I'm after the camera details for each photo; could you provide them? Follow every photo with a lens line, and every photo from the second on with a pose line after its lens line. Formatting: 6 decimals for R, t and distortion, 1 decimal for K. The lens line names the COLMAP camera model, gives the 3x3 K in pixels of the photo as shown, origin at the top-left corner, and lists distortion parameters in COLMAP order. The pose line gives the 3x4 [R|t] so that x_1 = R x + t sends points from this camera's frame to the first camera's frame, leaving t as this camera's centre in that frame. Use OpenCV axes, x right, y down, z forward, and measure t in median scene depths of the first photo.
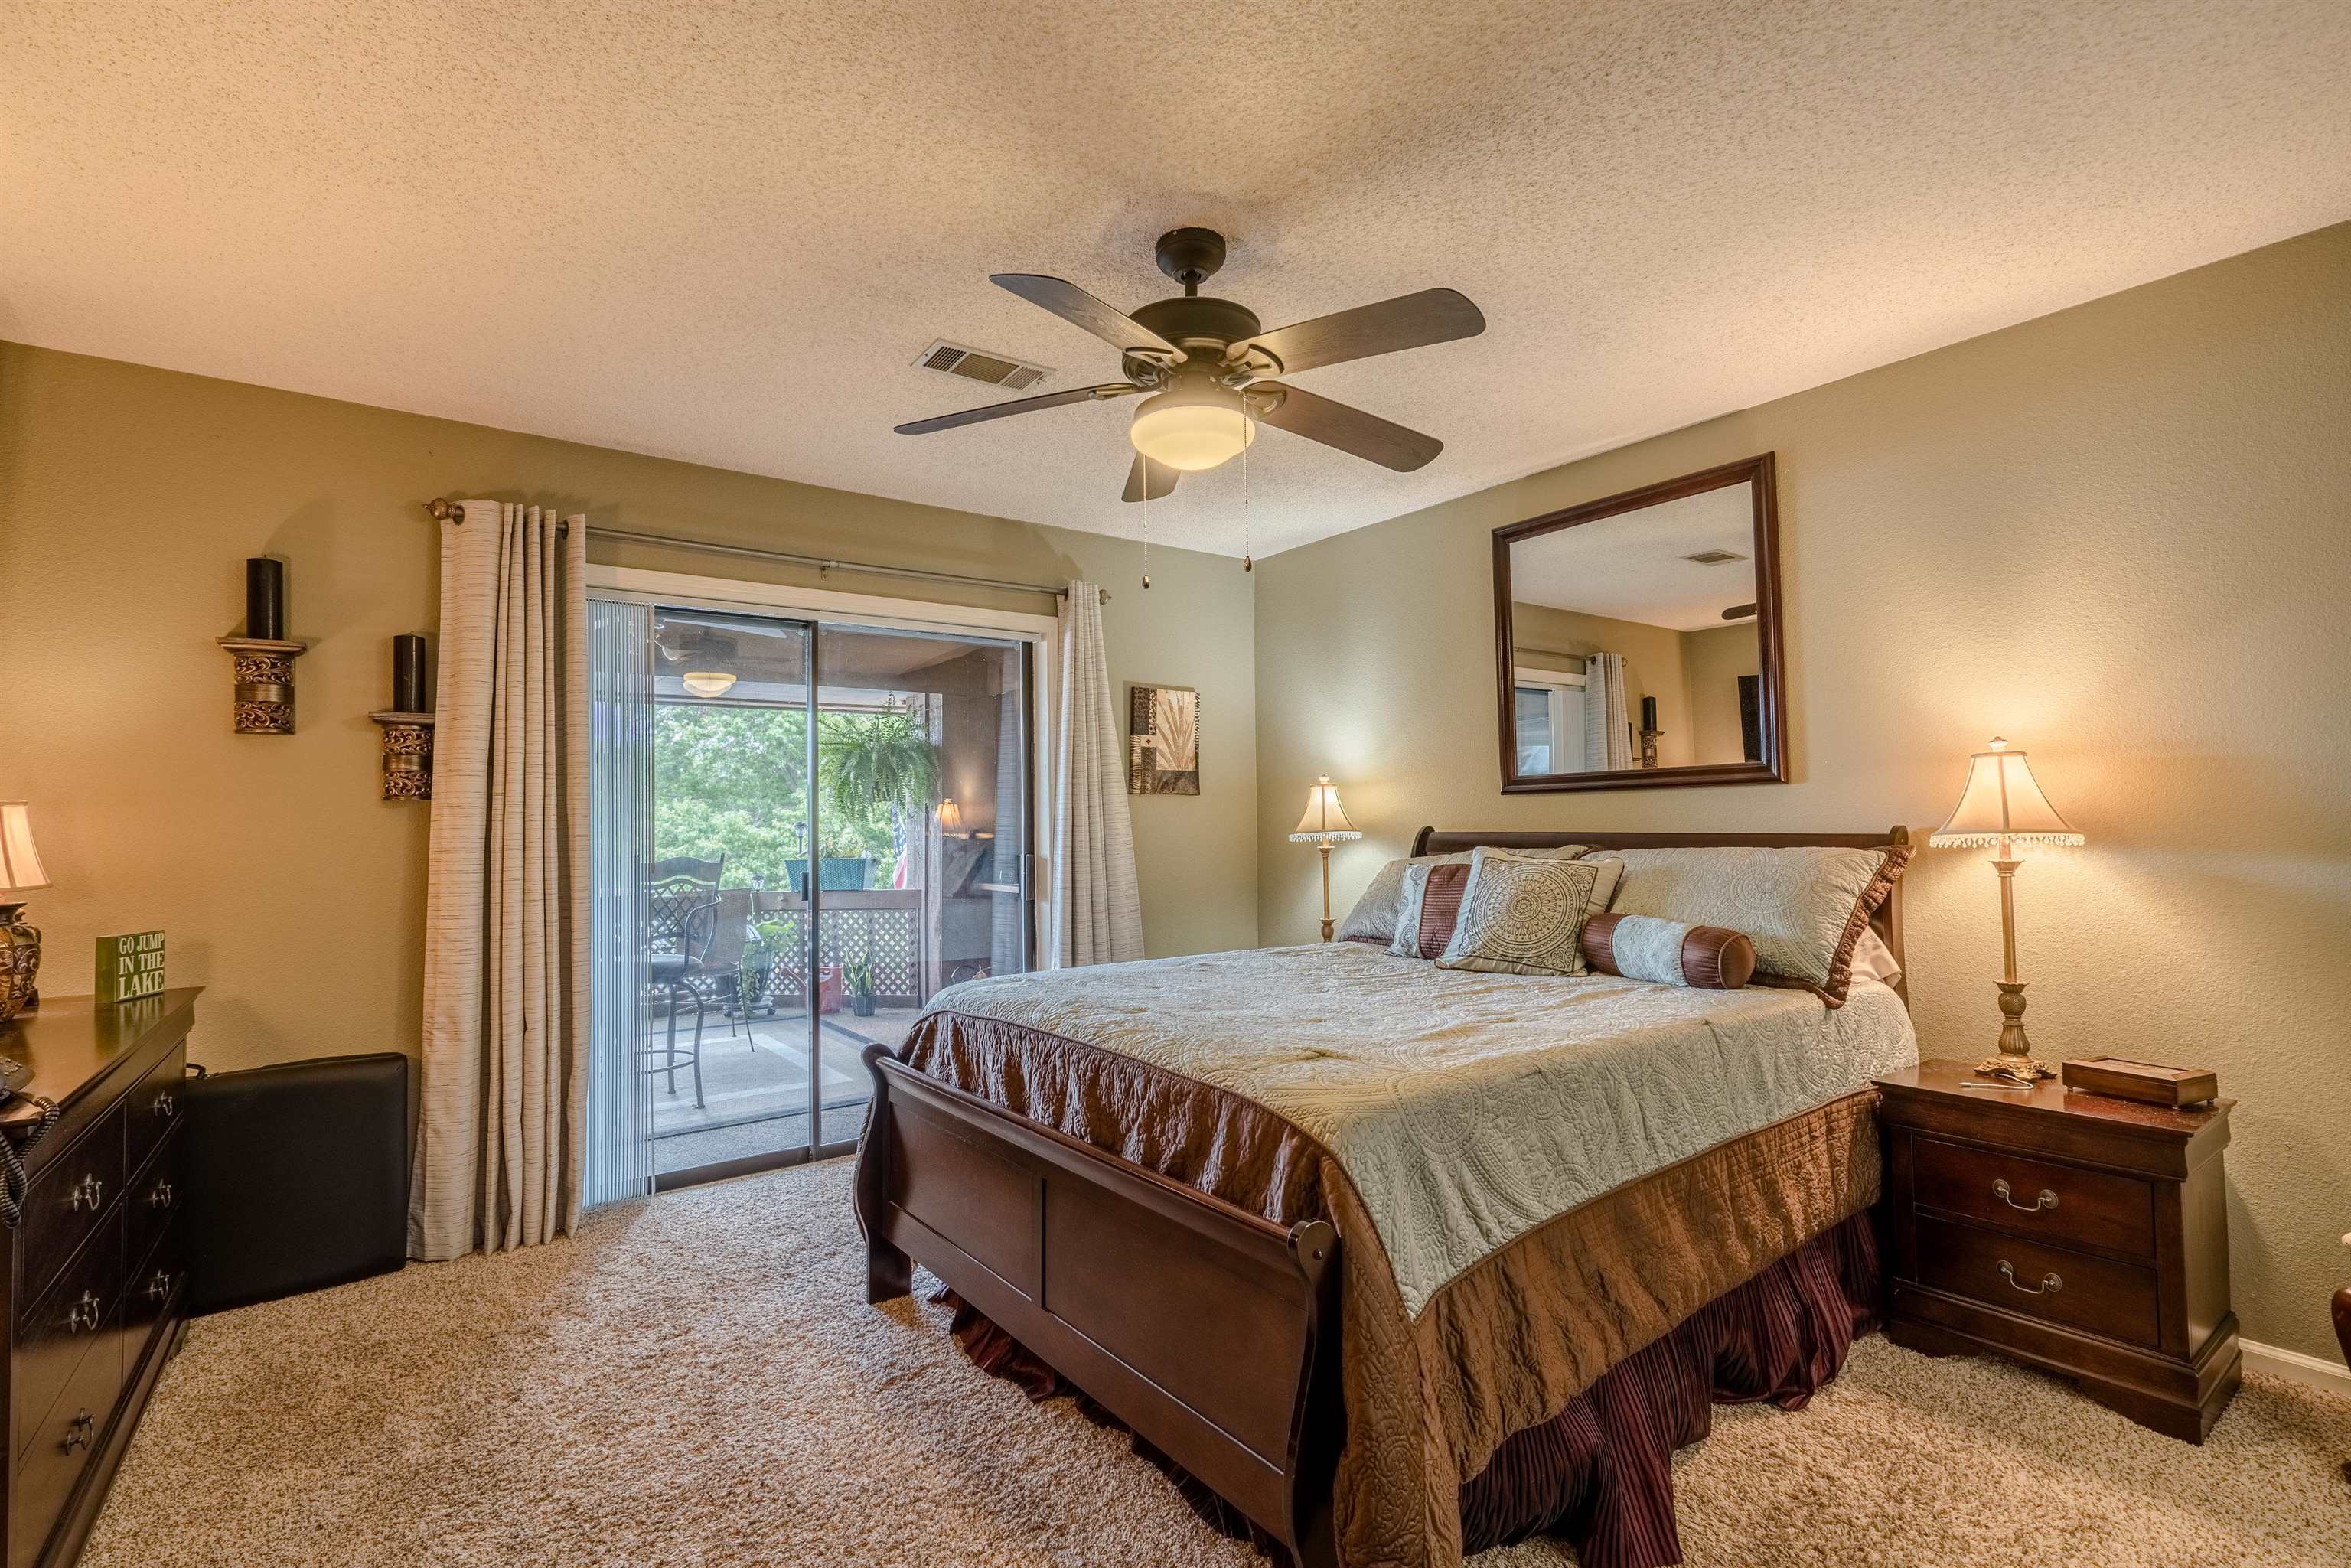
lens RADIAL K [[1068.4, 0, 1156.5], [0, 1068.4, 798.6], [0, 0, 1]] dist [-0.008781, 0.003616]
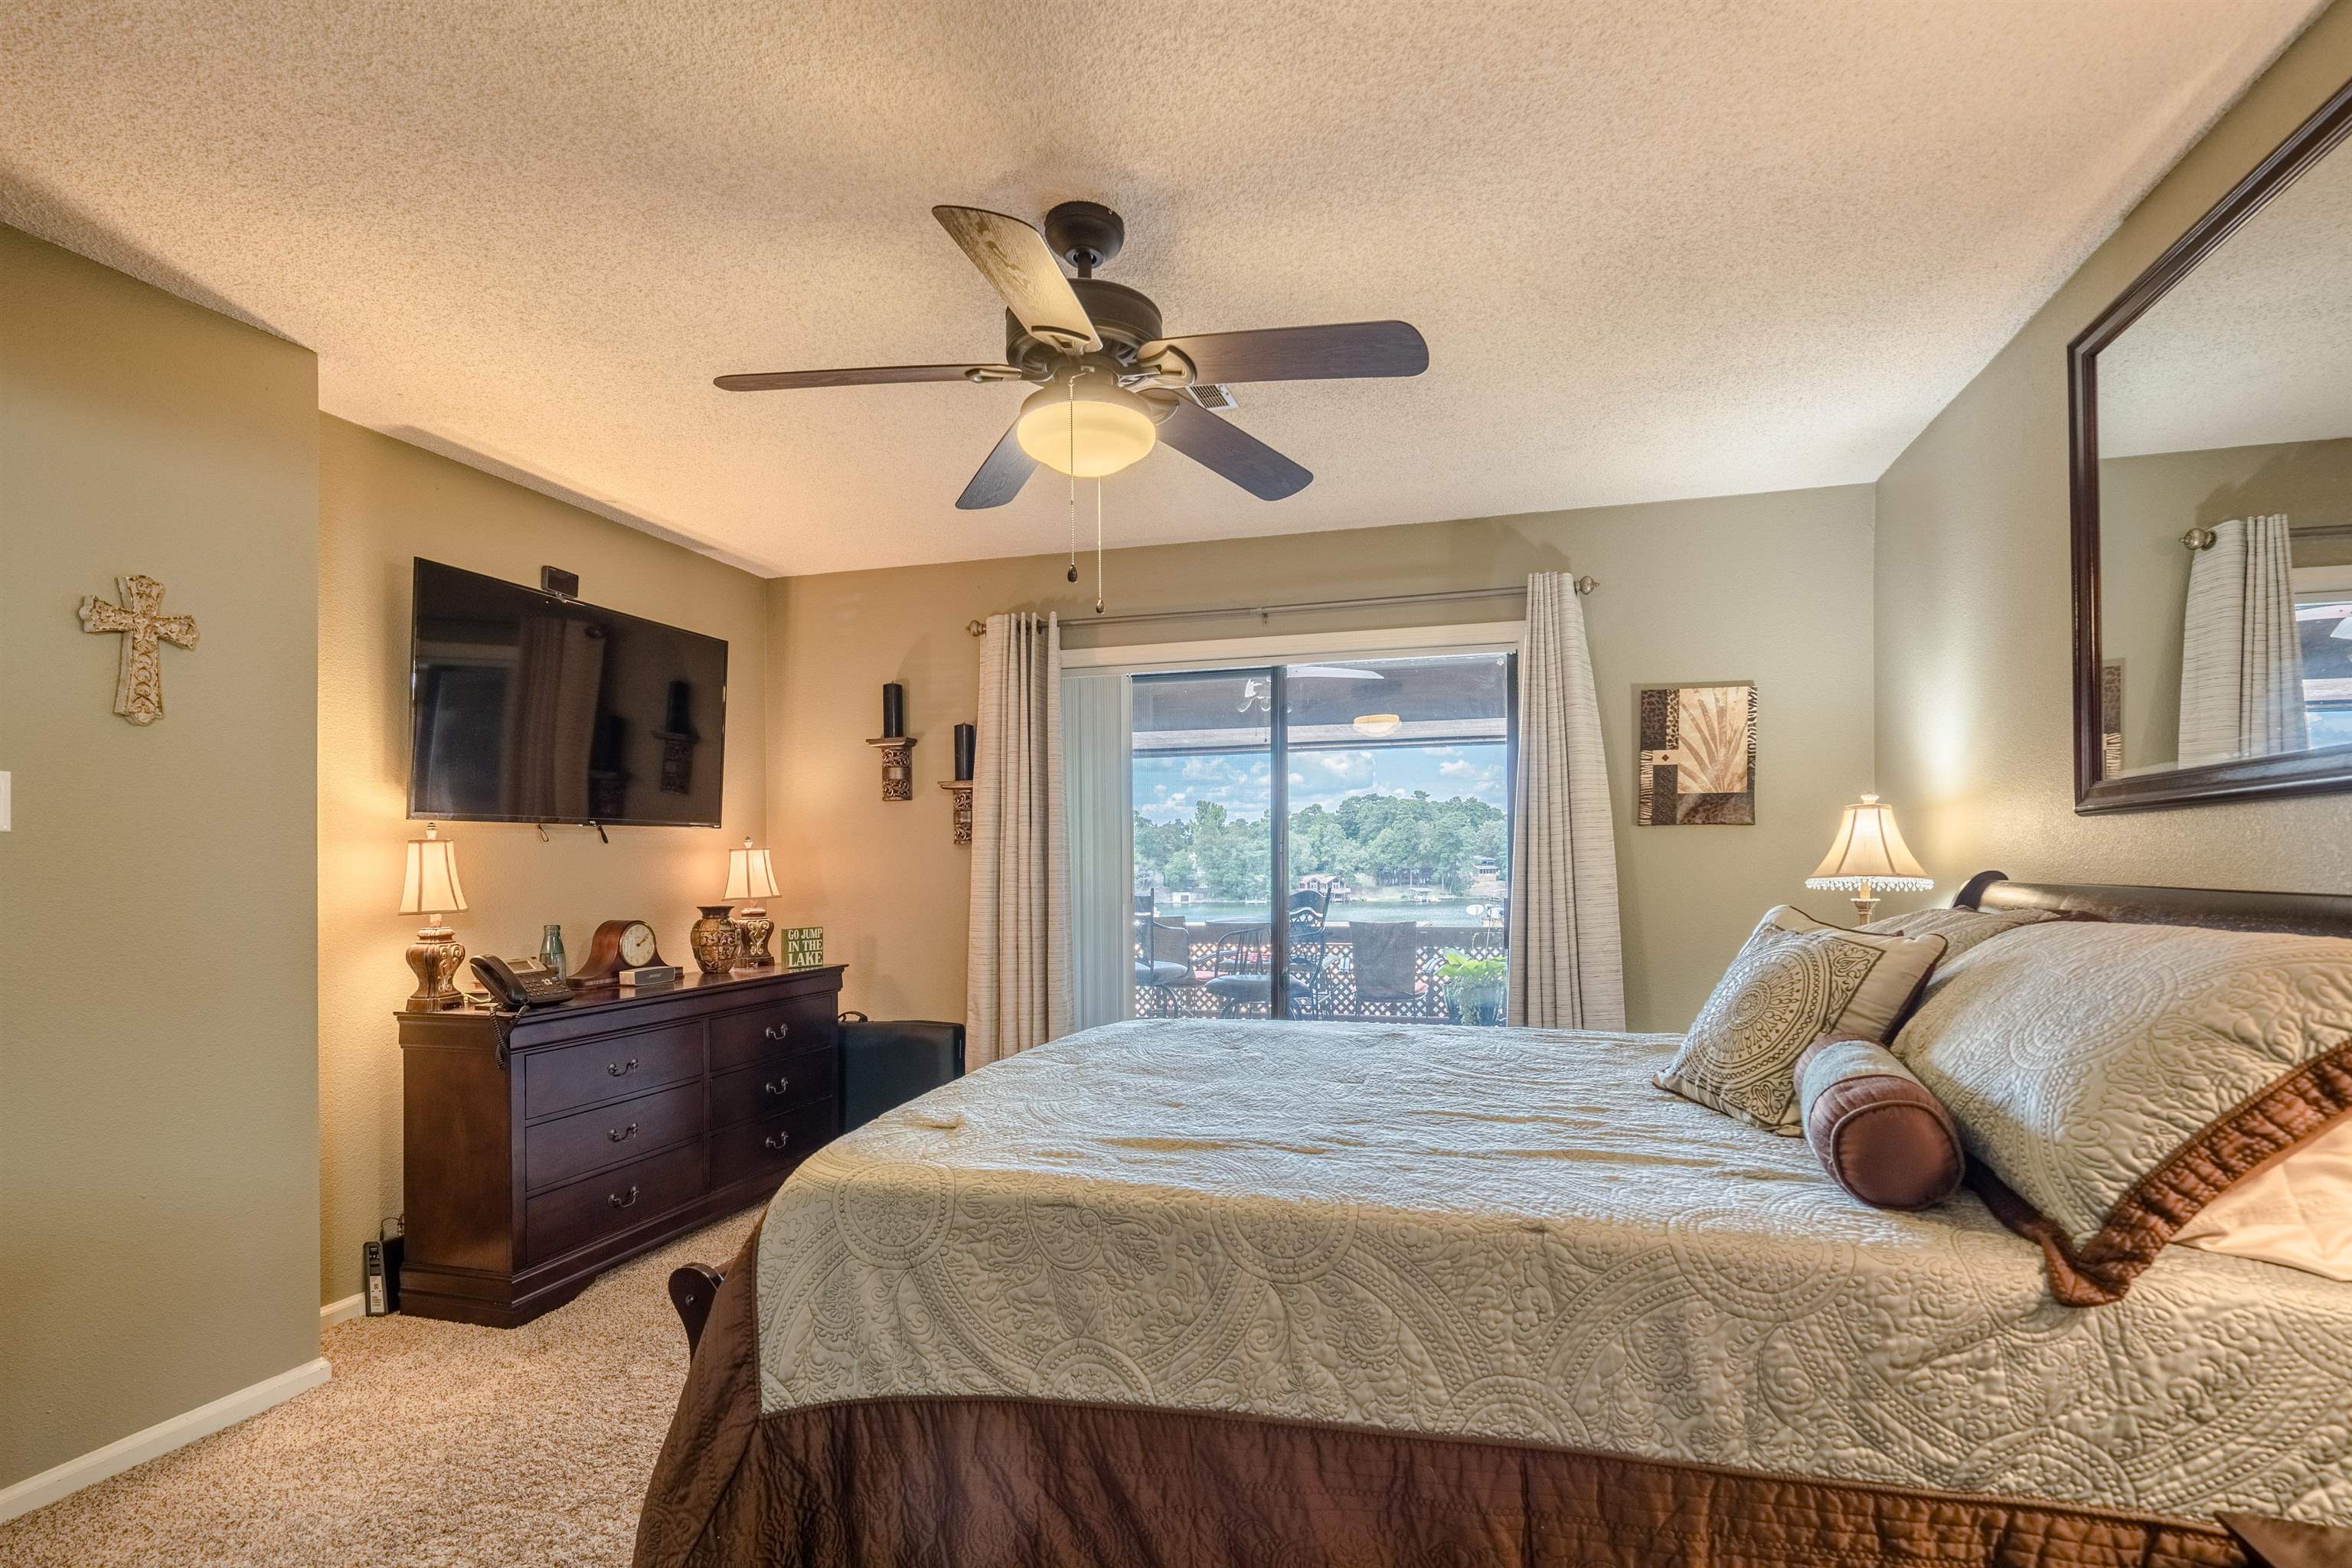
lens RADIAL K [[1068.9, 0, 1175.4], [0, 1068.9, 869.8], [0, 0, 1]] dist [-0.008781, 0.003616]
pose [[0.632645, 0.011416, -0.774358, 0.548089], [0.016792, 0.999454, 0.028453, 0.000494], [0.774260, -0.031004, 0.632108, 0.329840]]
